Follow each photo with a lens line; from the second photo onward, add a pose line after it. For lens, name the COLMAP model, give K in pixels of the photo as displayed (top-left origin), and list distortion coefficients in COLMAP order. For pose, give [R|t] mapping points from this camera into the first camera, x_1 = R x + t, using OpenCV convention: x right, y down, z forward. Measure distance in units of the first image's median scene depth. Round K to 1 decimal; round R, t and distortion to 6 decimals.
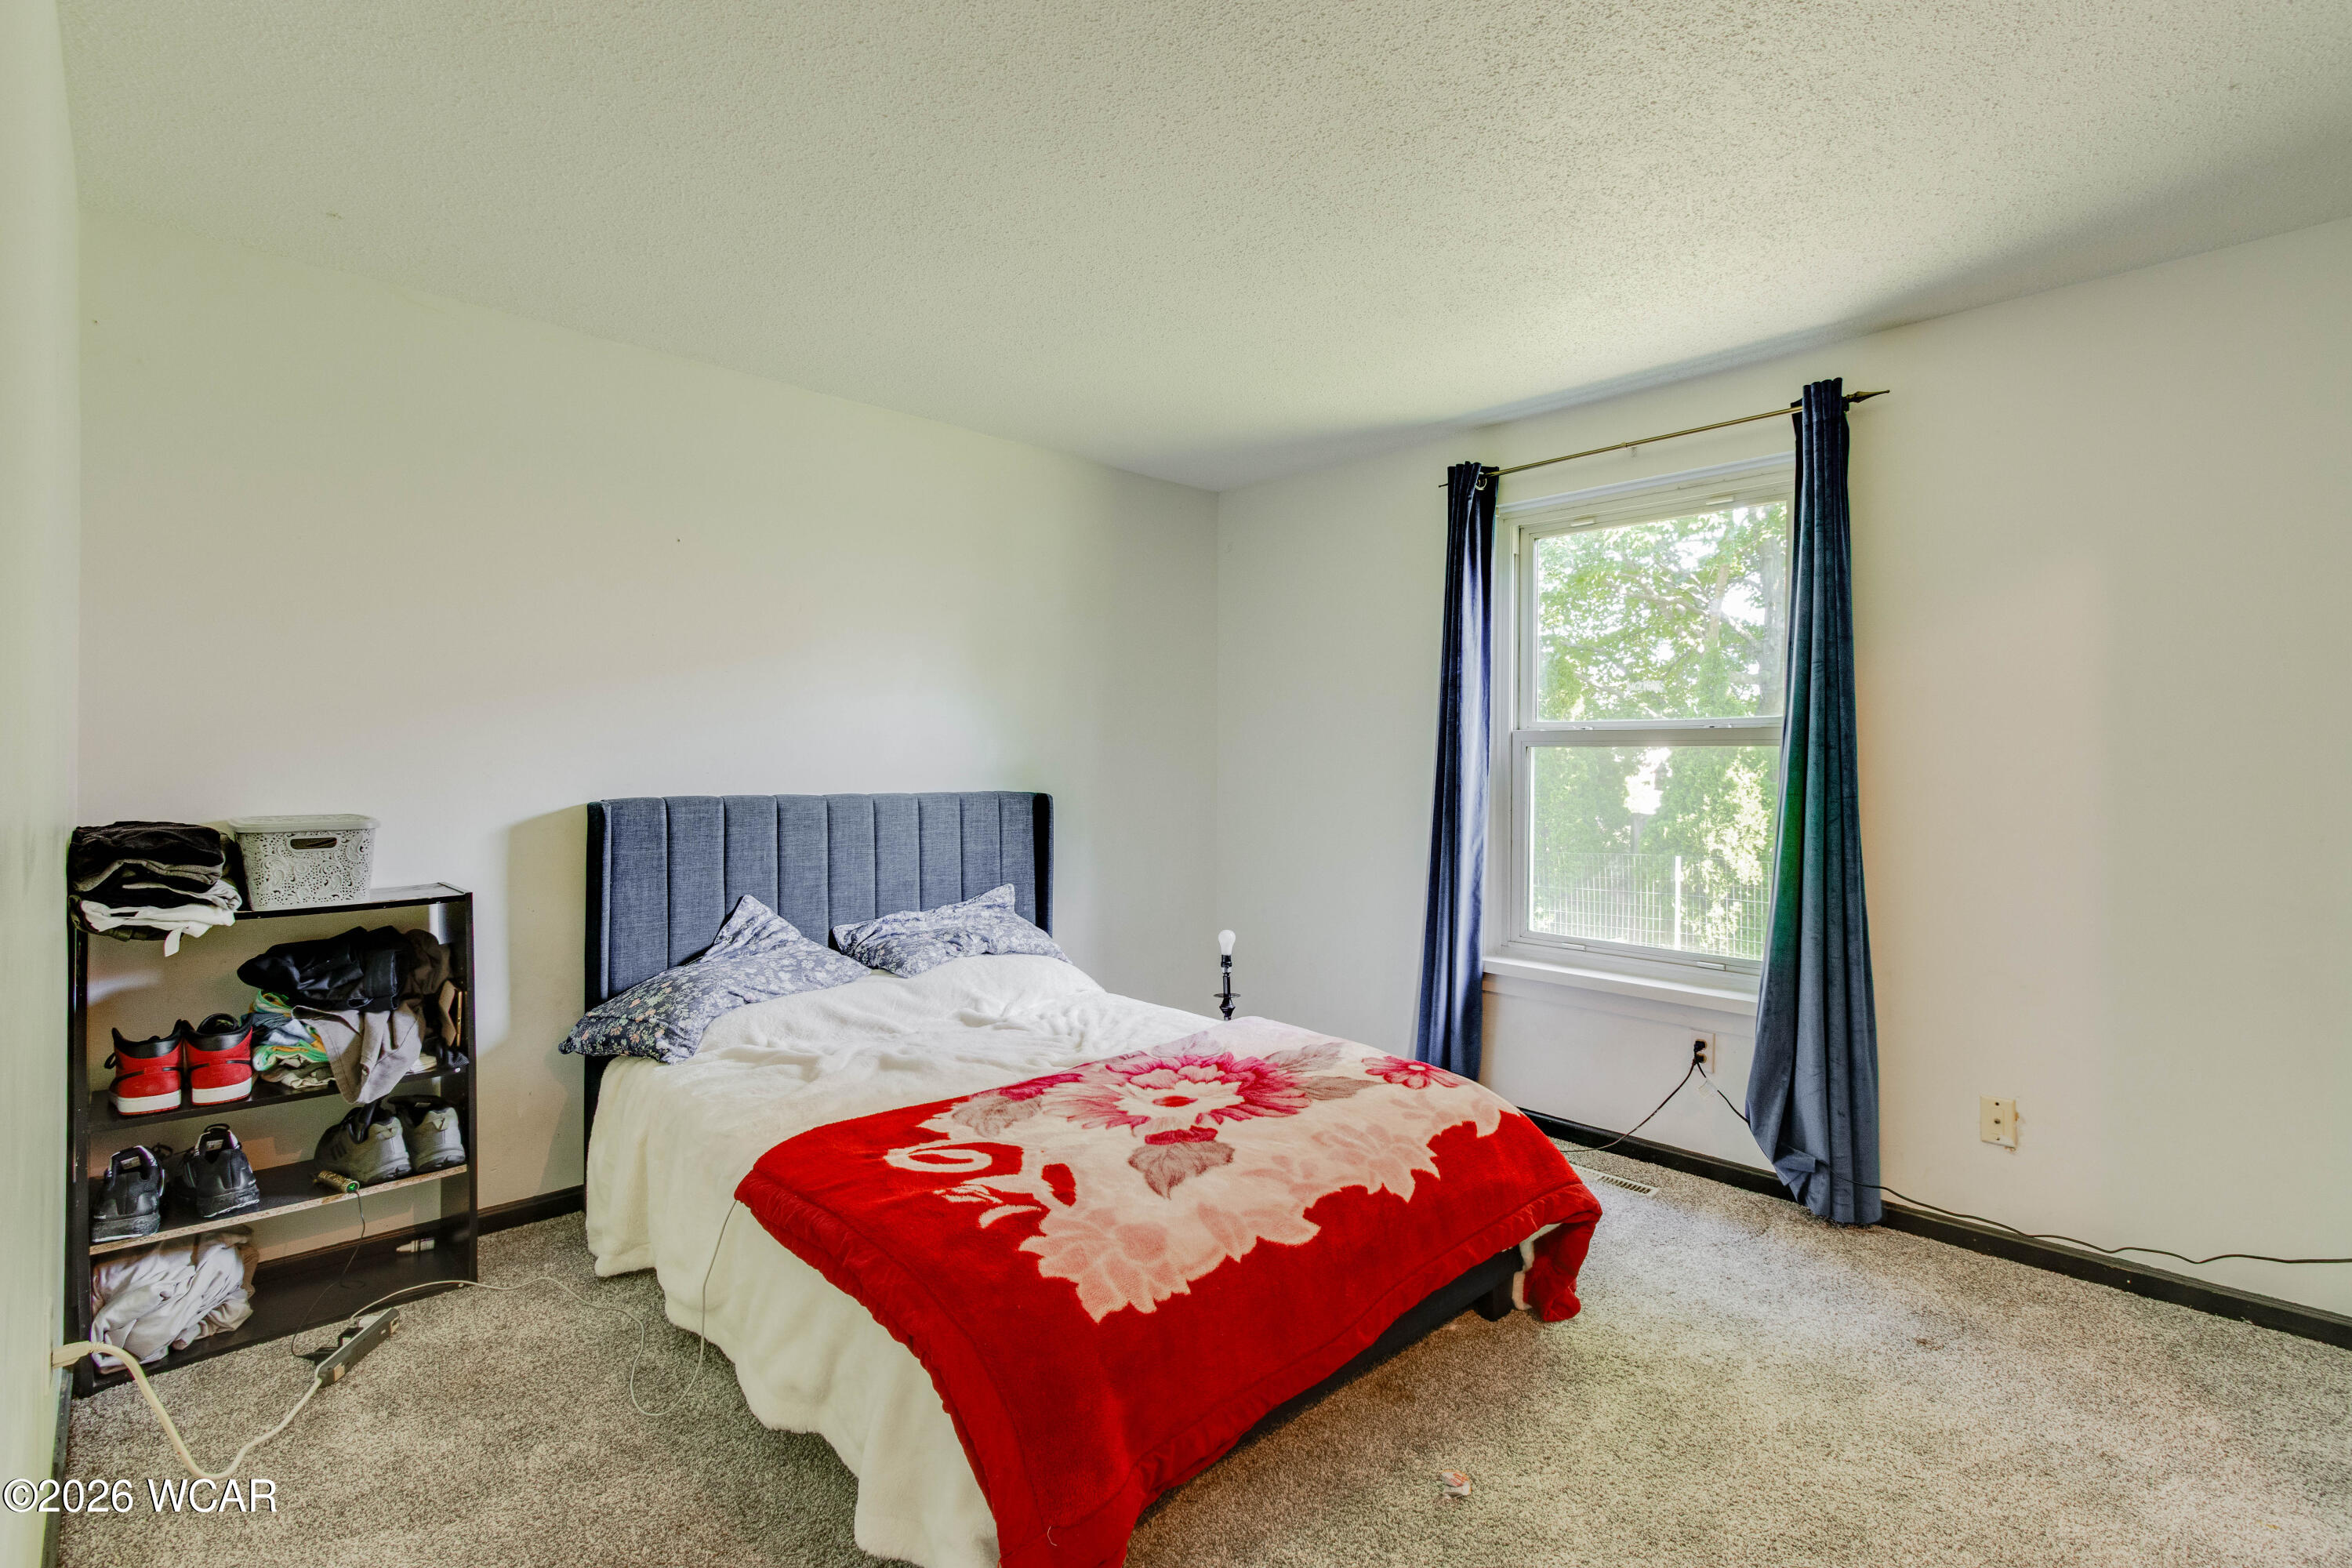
lens RADIAL K [[1098.5, 0, 1196.1], [0, 1098.5, 773.0], [0, 0, 1]] dist [0.000610, 0.000304]
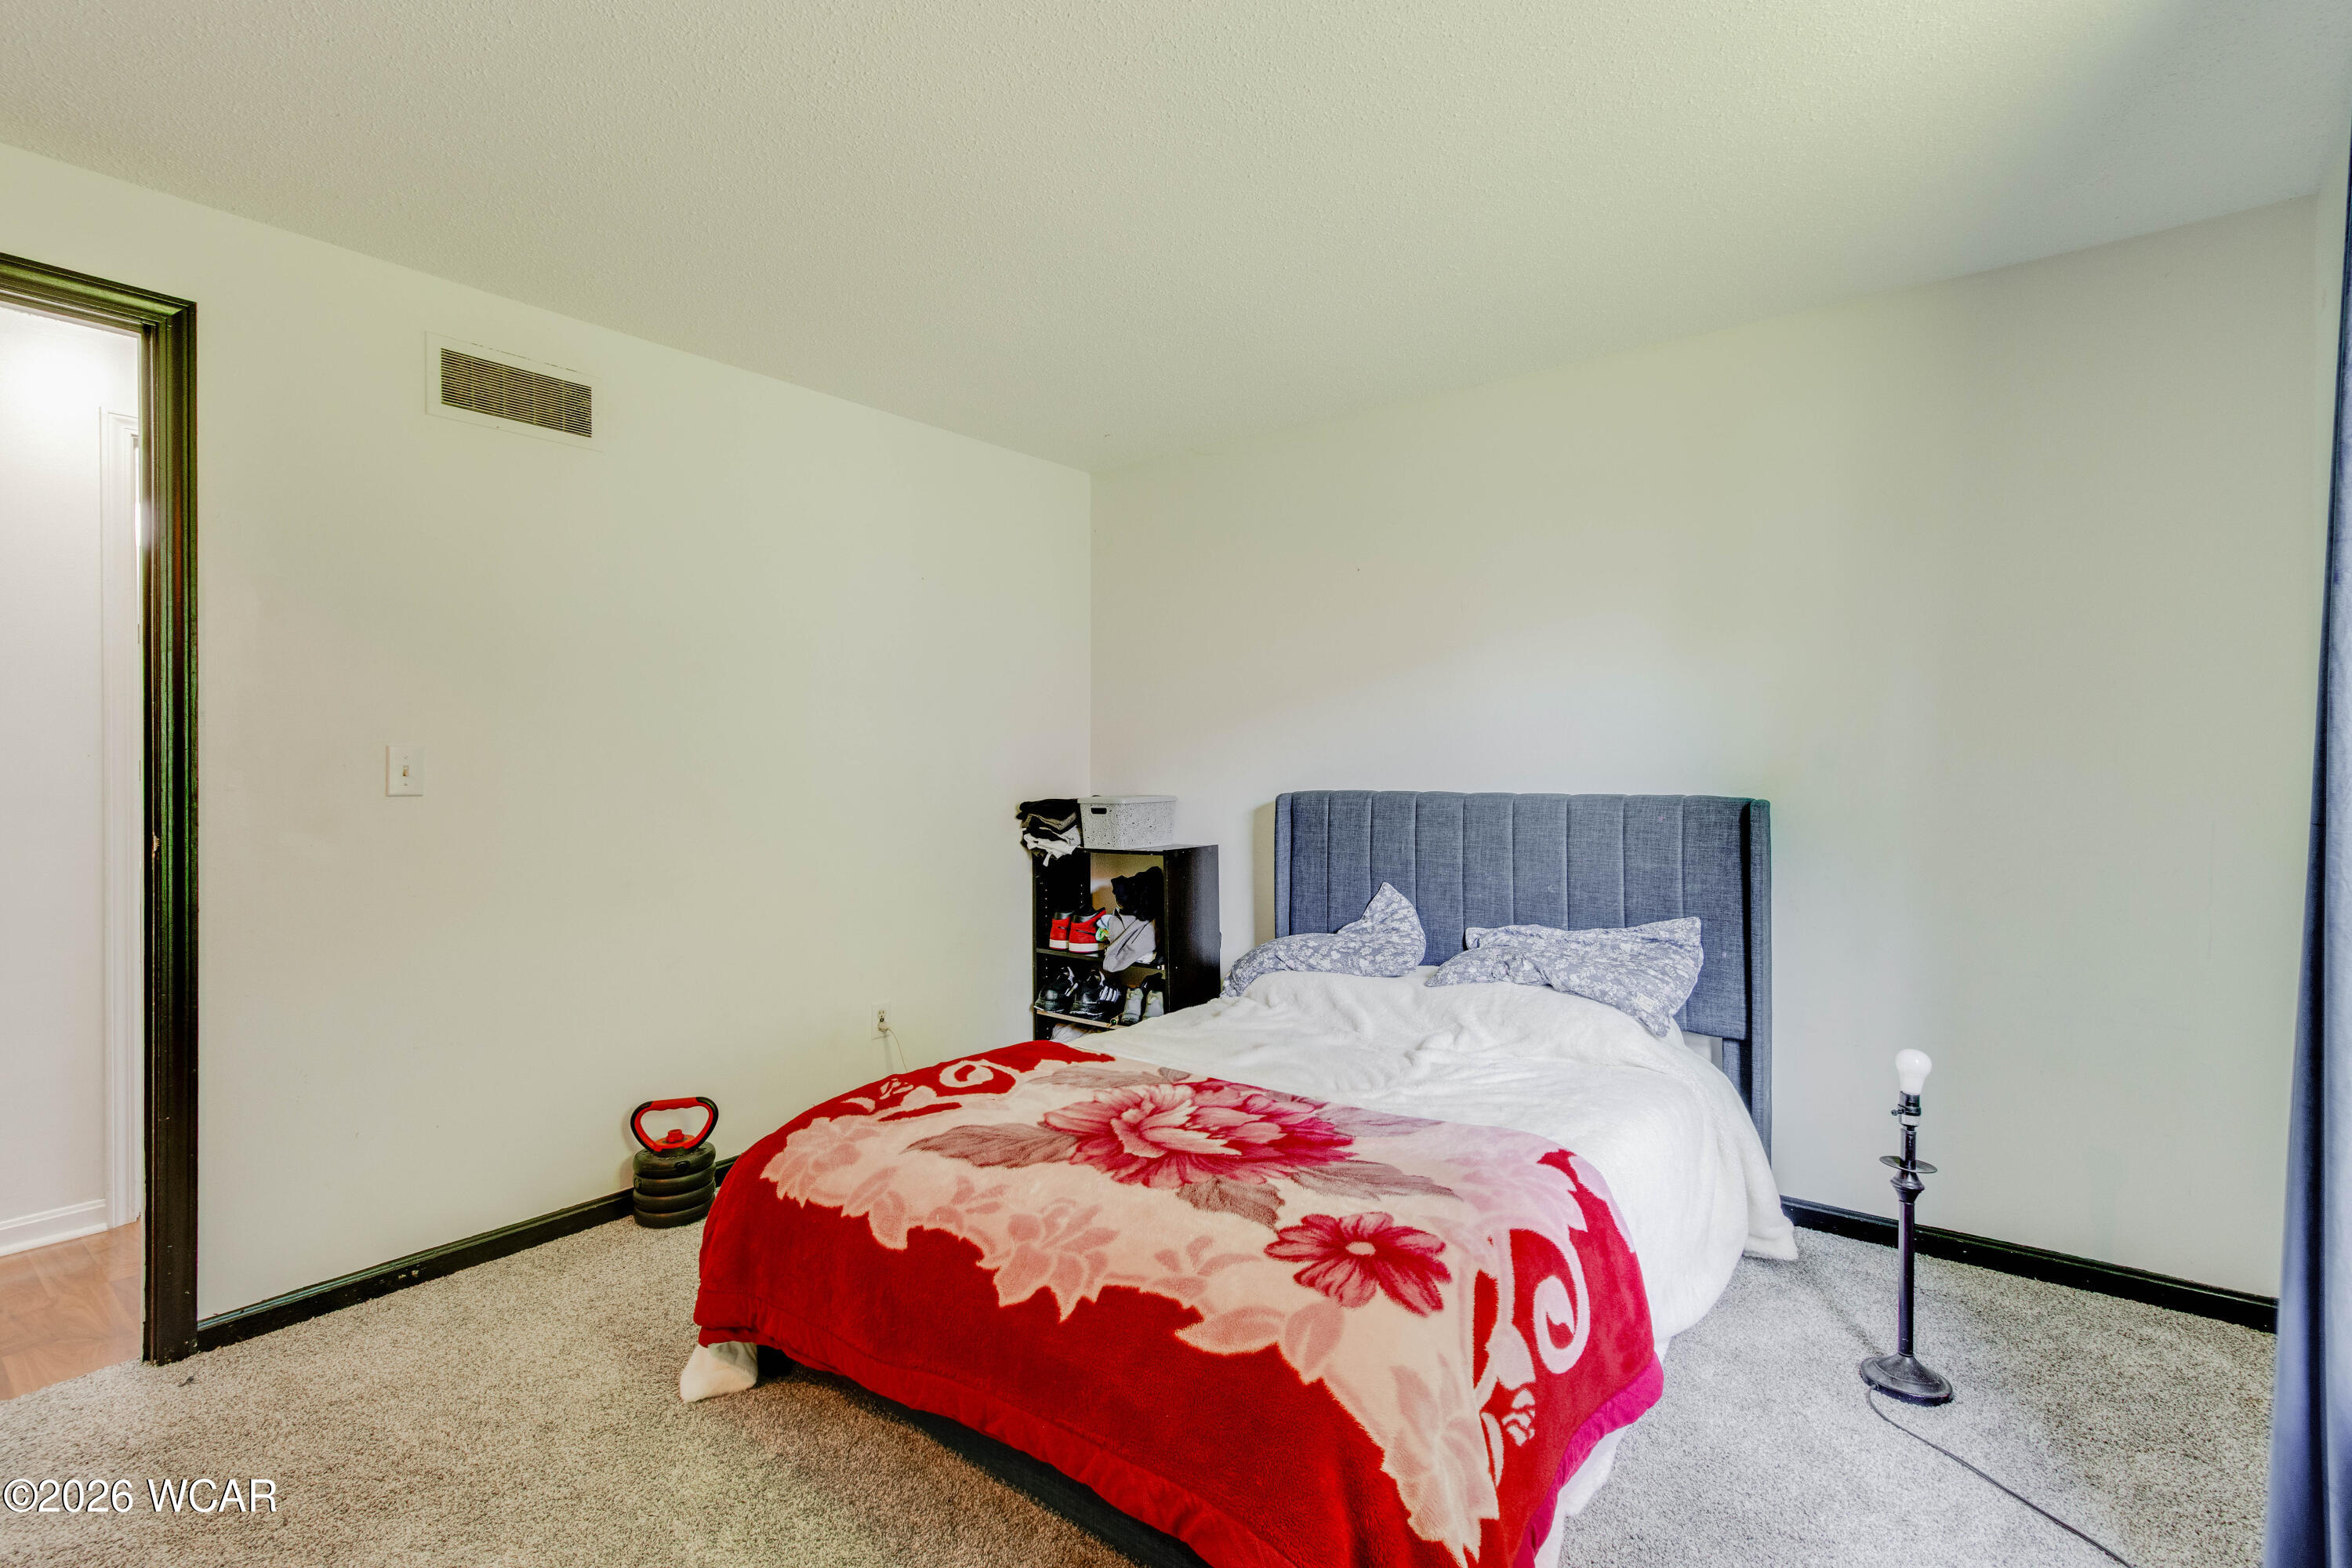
lens RADIAL K [[1098.5, 0, 1195.0], [0, 1098.5, 777.2], [0, 0, 1]] dist [0.000610, 0.000304]
pose [[0.130339, 0.007158, -0.991444, 0.850922], [-0.002583, 0.999973, 0.006880, -0.000374], [0.991466, 0.001664, 0.130354, 0.880751]]
